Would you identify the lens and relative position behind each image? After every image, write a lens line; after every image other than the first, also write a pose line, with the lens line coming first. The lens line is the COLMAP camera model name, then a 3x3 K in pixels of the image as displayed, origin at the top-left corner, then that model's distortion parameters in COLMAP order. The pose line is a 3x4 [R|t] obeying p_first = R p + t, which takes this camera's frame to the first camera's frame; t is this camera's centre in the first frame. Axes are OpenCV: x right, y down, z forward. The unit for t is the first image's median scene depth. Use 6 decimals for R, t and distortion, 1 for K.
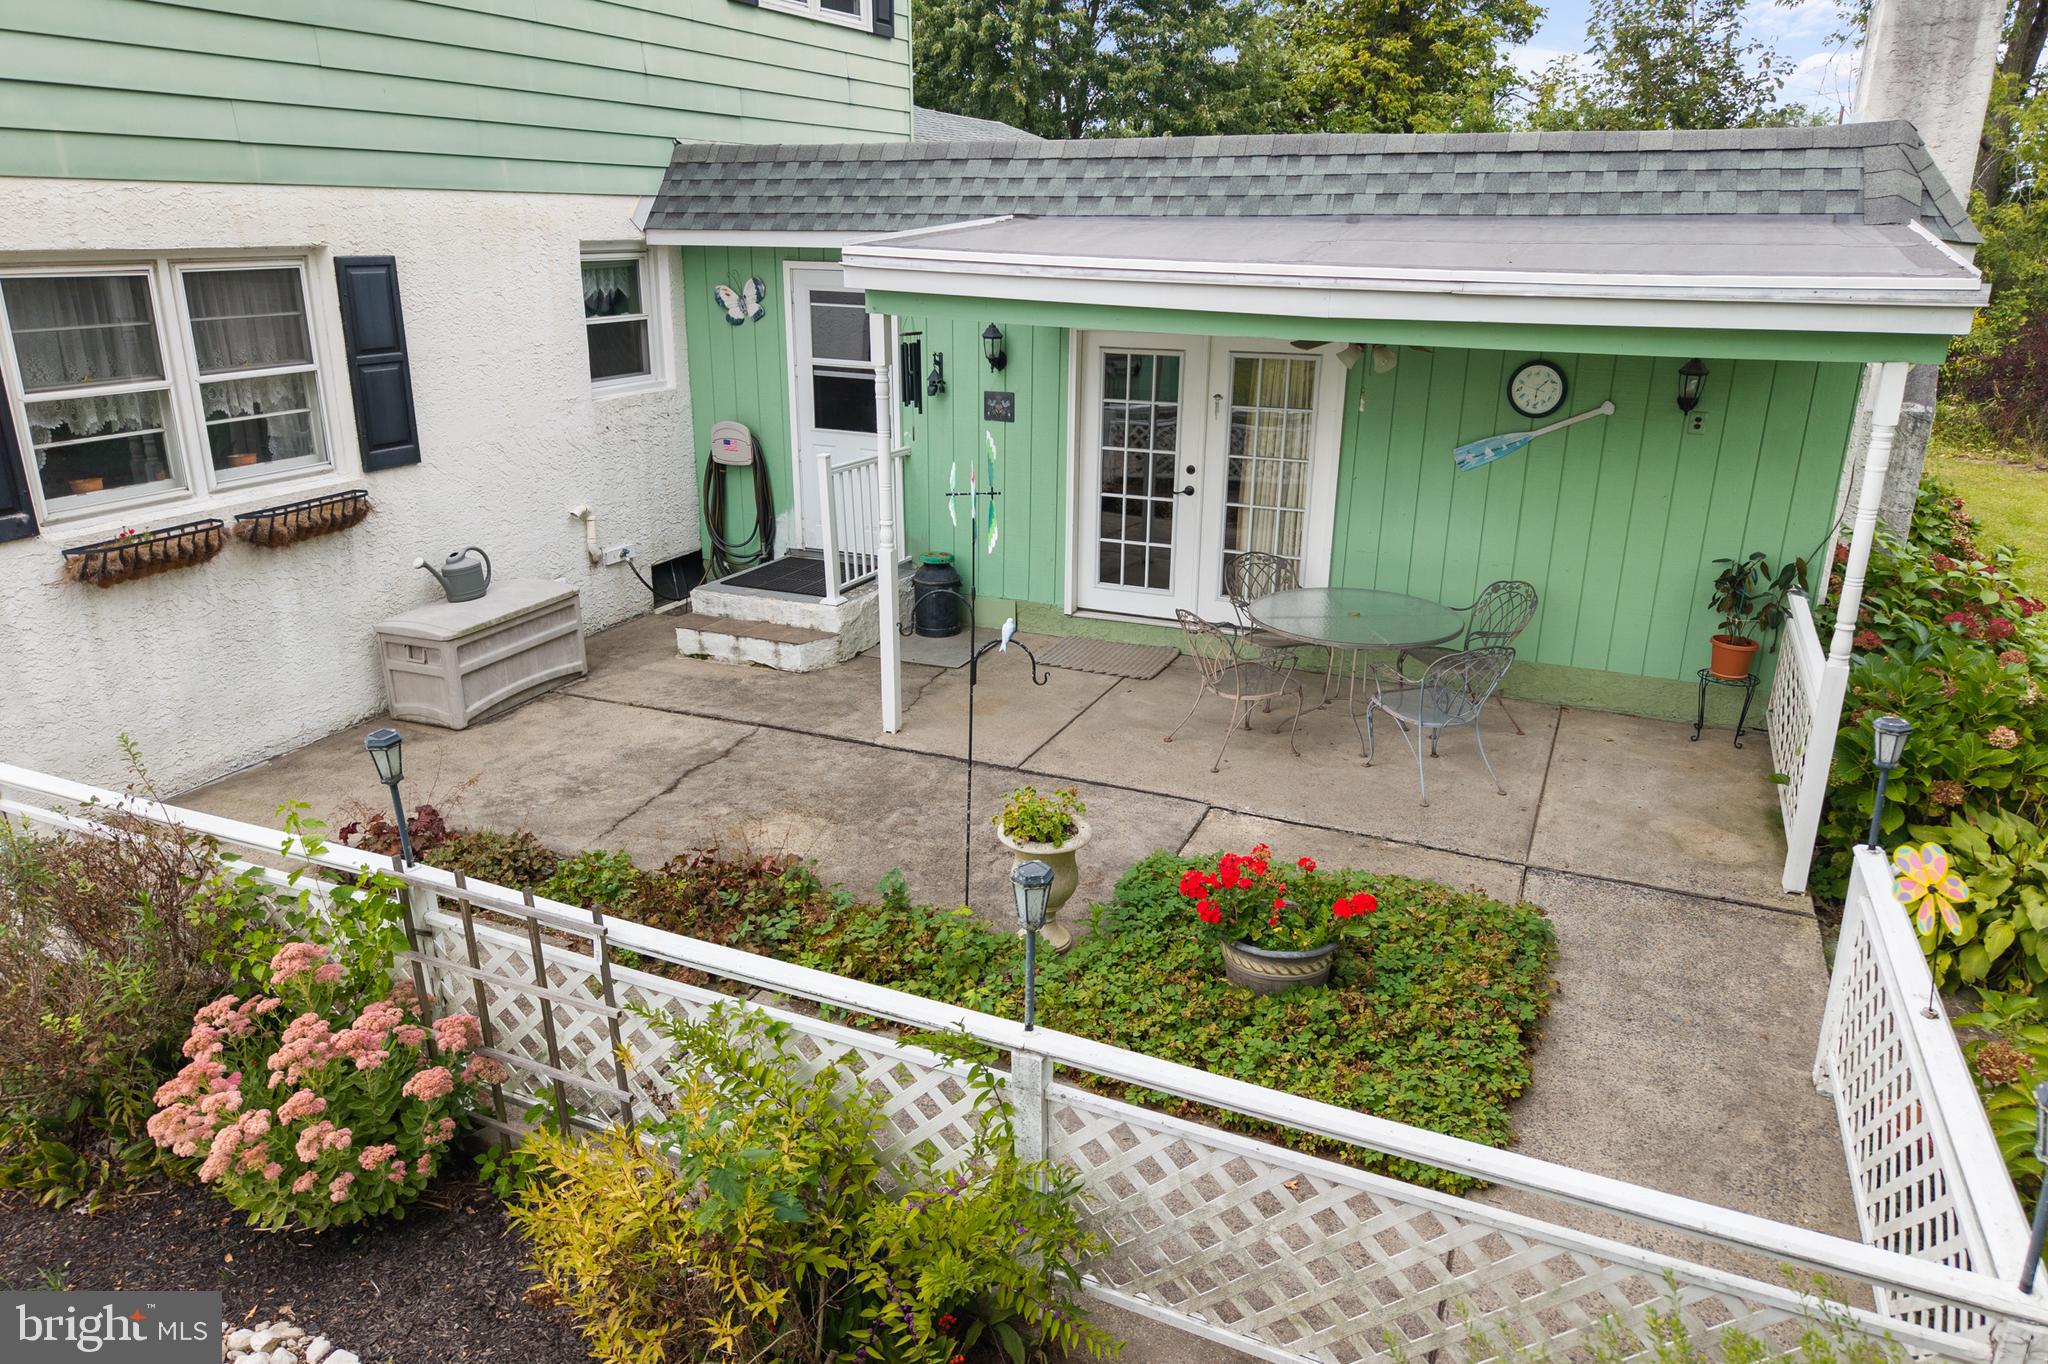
lens RADIAL K [[1386.4, 0, 1022.5], [0, 1386.4, 699.5], [0, 0, 1]] dist [-0.006860, -0.011540]
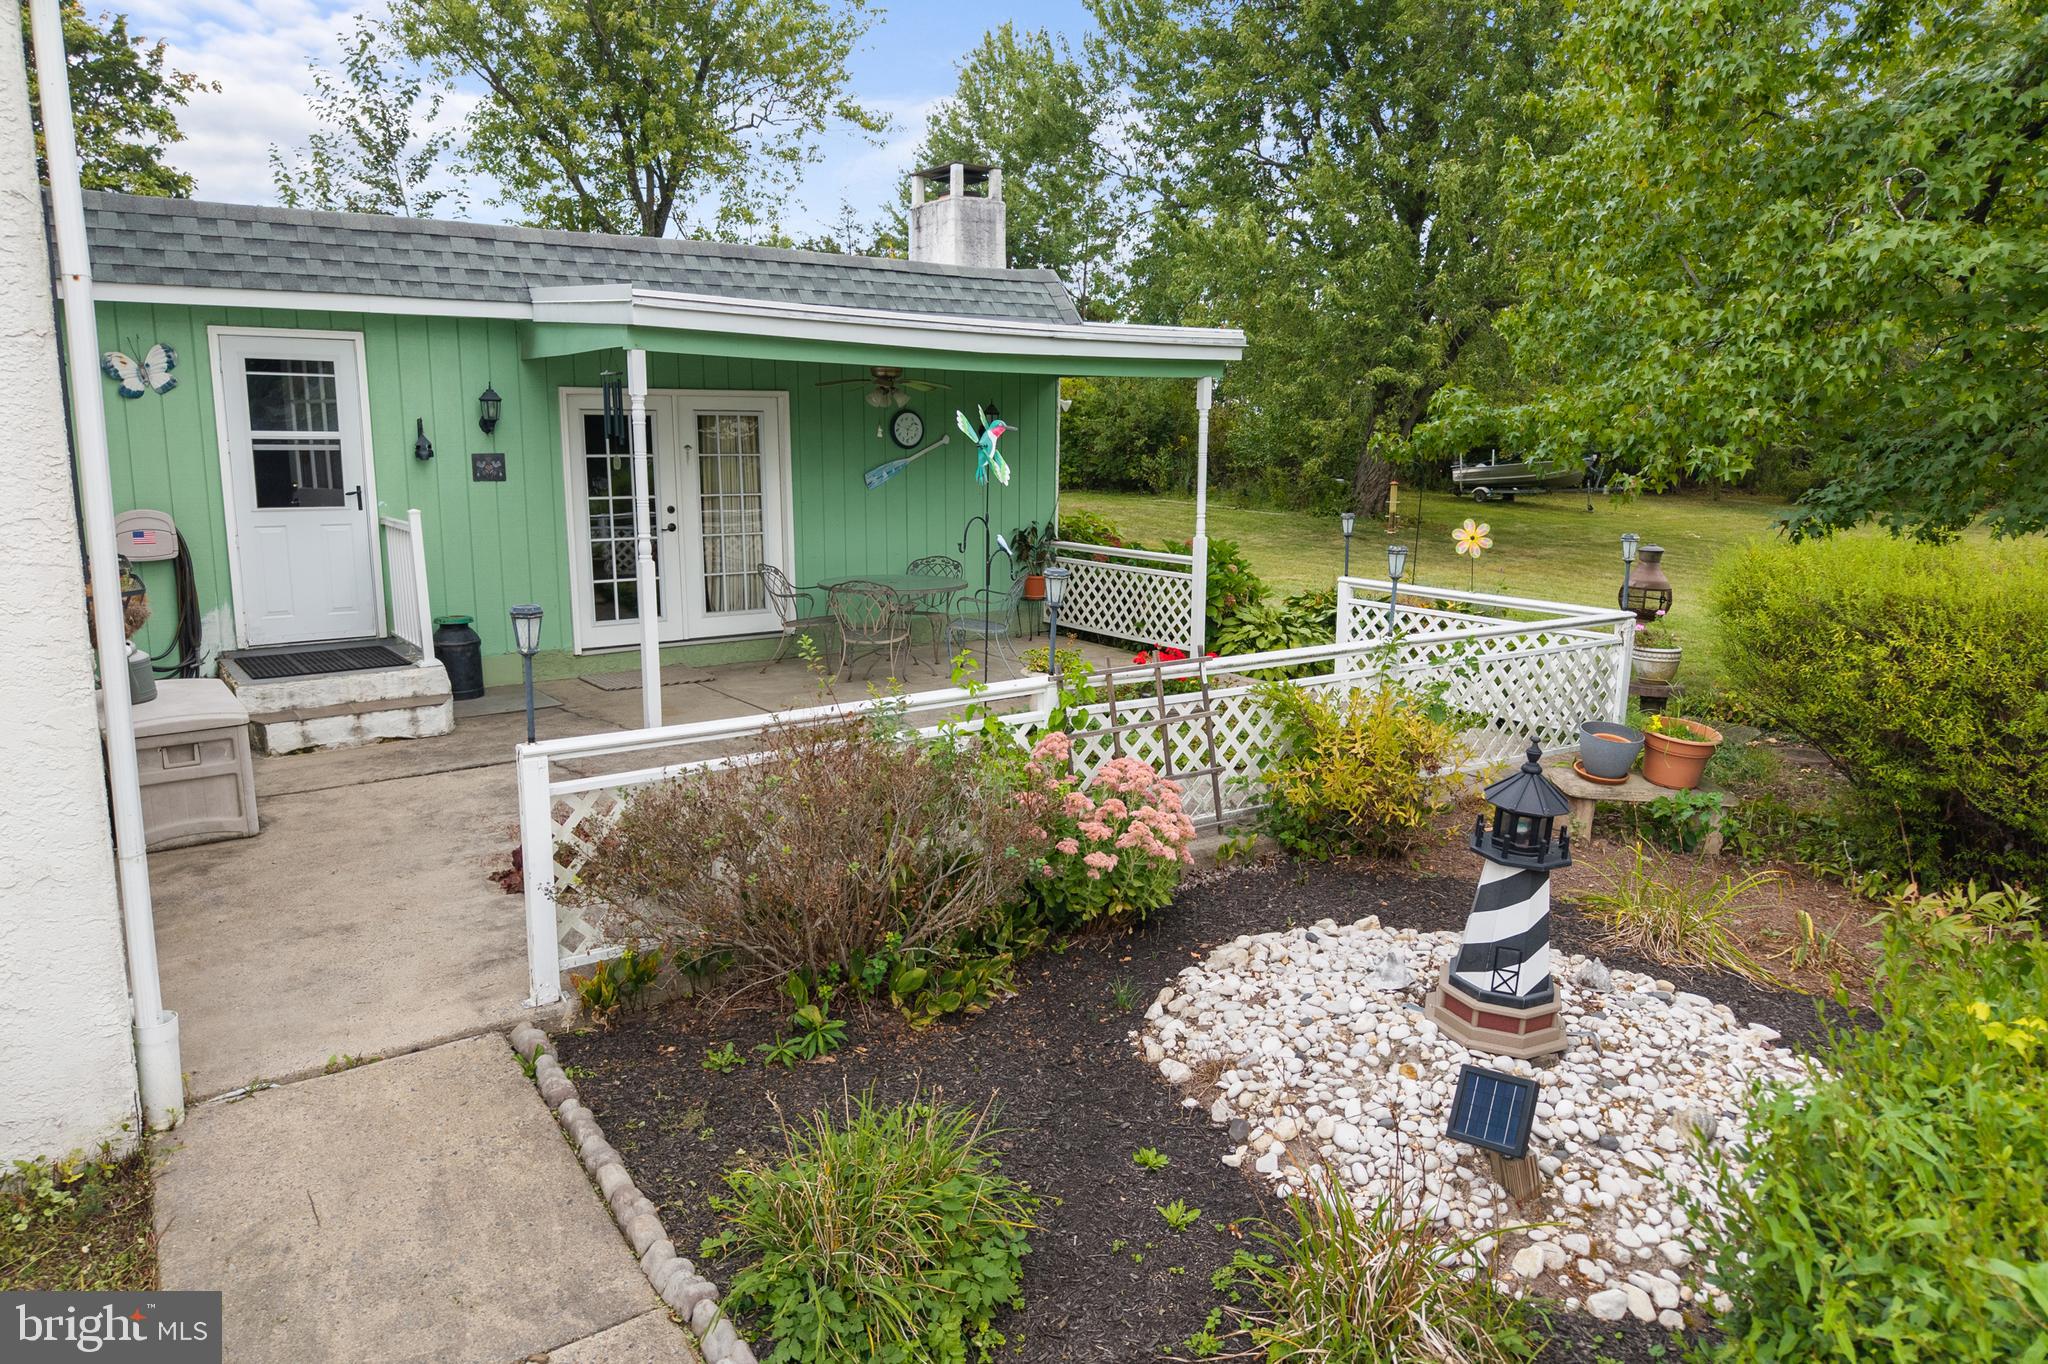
lens RADIAL K [[1386.4, 0, 1020.9], [0, 1386.4, 671.7], [0, 0, 1]] dist [-0.006860, -0.011540]
pose [[0.536094, -0.156973, 0.829435, -0.707510], [0.273817, 0.961769, 0.005040, 0.041193], [-0.798516, 0.224411, 0.558580, 0.137852]]
